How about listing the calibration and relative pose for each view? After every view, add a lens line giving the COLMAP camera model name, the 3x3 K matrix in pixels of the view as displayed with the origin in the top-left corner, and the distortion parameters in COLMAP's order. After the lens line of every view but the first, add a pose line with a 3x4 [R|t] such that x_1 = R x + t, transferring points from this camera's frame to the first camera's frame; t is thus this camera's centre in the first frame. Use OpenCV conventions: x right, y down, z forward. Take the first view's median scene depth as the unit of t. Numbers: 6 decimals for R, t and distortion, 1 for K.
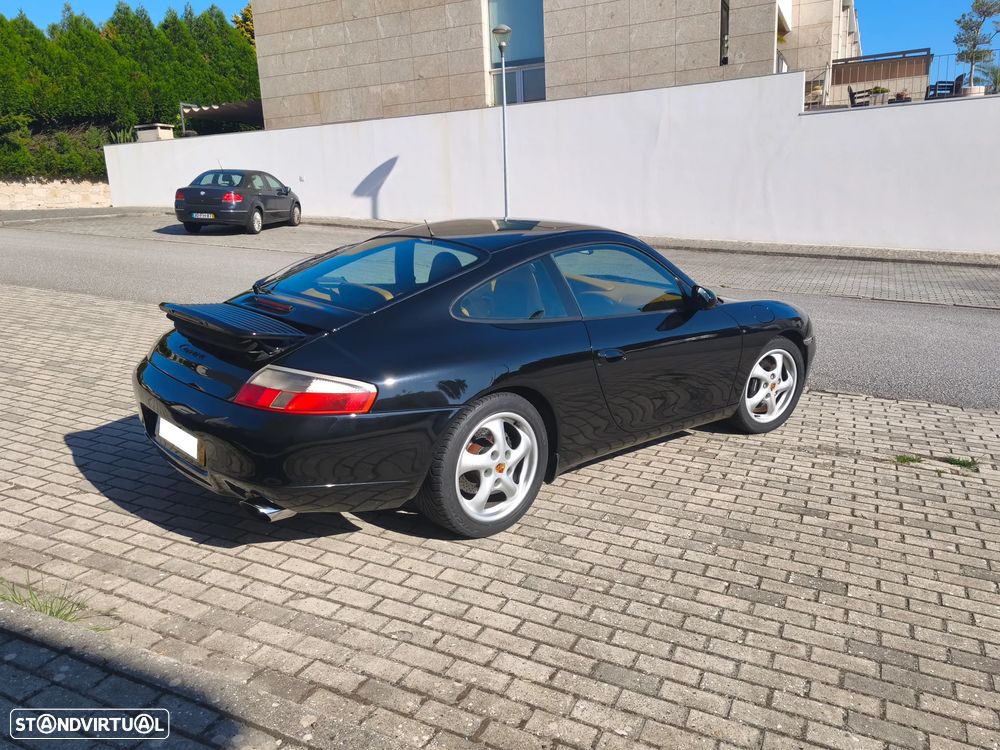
lens RADIAL K [[794.2, 0, 499.3], [0, 794.2, 369.4], [0, 0, 1]] dist [0.053548, -0.014001]
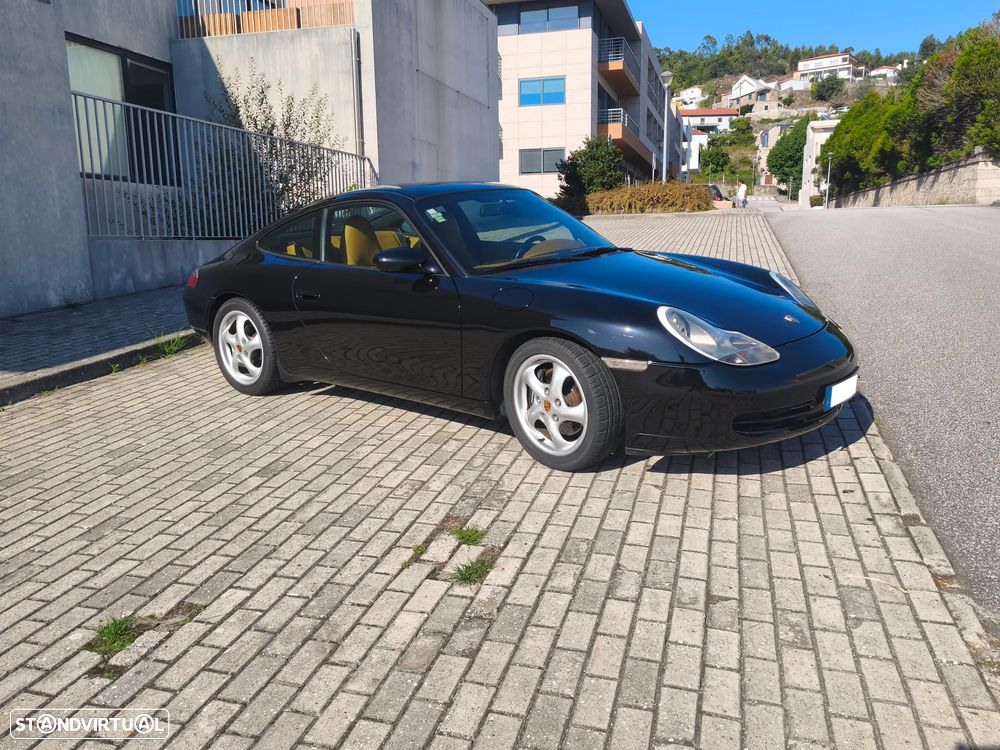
lens RADIAL K [[794.2, 0, 499.3], [0, 794.2, 369.4], [0, 0, 1]] dist [0.053548, -0.014001]
pose [[0.137162, 0.191376, -0.971886, 1.123293], [-0.195901, 0.967020, 0.162771, -0.129424], [0.970984, 0.168068, 0.170129, 0.901166]]
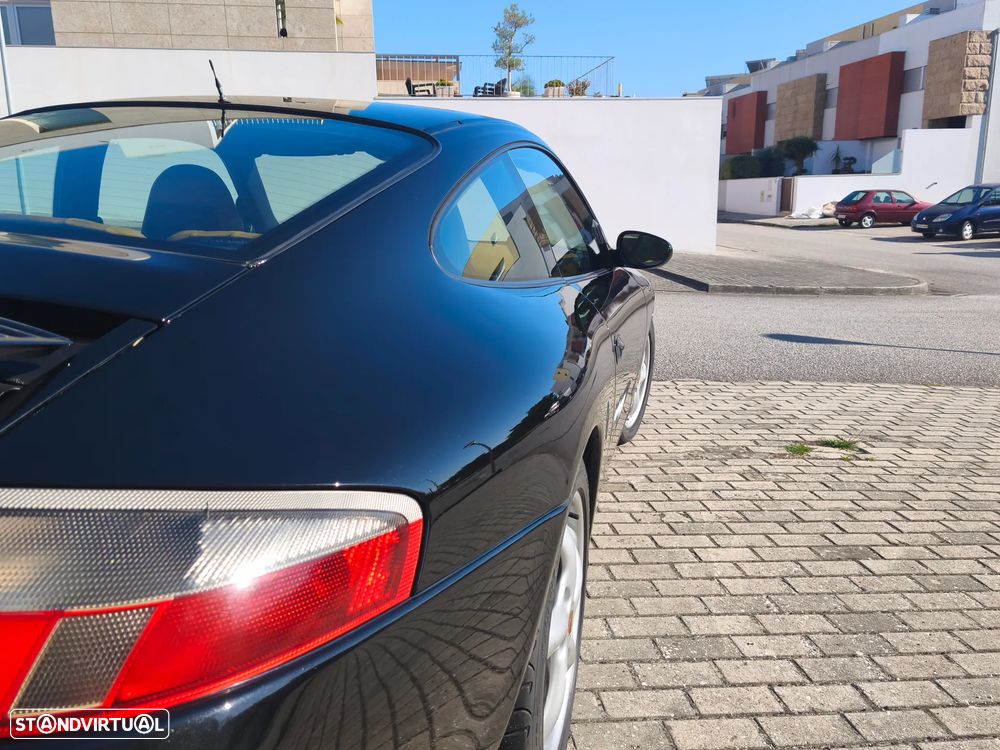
lens RADIAL K [[794.2, 0, 499.3], [0, 794.2, 369.4], [0, 0, 1]] dist [0.053548, -0.014001]
pose [[0.832856, -0.089097, 0.546271, -0.178919], [0.092658, 0.995475, 0.021095, -0.013699], [-0.545679, 0.033047, 0.837343, 0.491951]]
